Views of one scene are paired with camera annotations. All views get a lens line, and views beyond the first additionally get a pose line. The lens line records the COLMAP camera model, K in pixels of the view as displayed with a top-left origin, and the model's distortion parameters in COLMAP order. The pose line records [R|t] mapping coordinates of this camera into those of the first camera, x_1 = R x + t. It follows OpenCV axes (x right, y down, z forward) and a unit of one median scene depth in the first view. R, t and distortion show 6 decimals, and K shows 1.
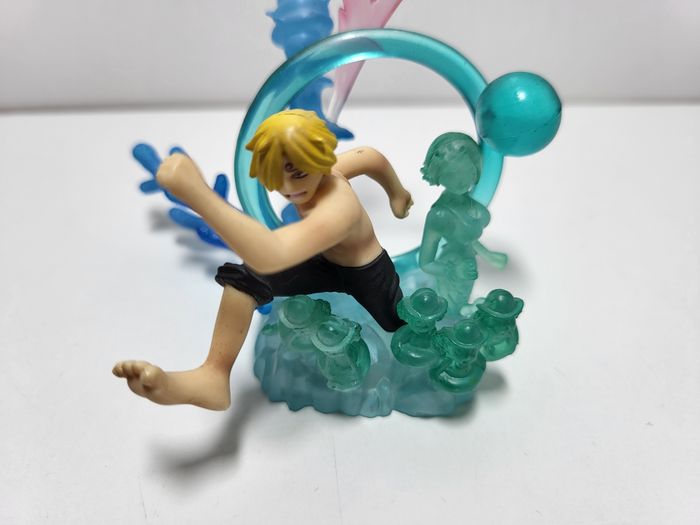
lens RADIAL K [[609.3, 0, 363.4], [0, 609.3, 263.7], [0, 0, 1]] dist [-0.054247, -0.011589]
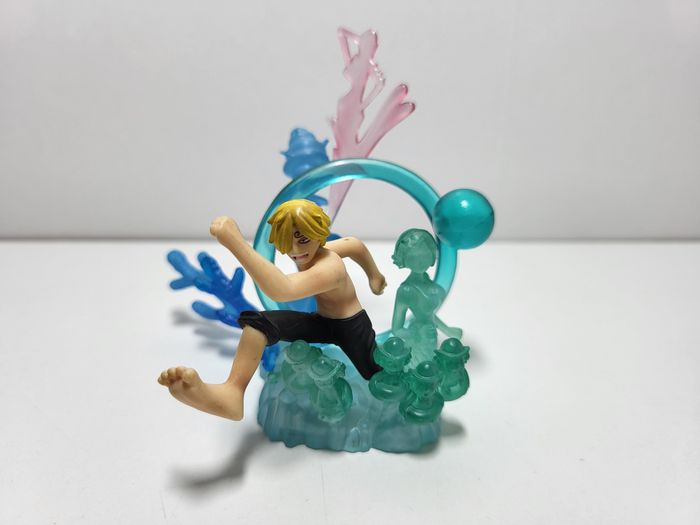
lens RADIAL K [[609.3, 0, 363.4], [0, 609.3, 263.7], [0, 0, 1]] dist [-0.054247, -0.011589]
pose [[0.999811, 0.012052, 0.015233, 0.011514], [-0.007231, 0.958799, -0.283993, 0.250761], [-0.018028, 0.283829, 0.958705, -0.294949]]
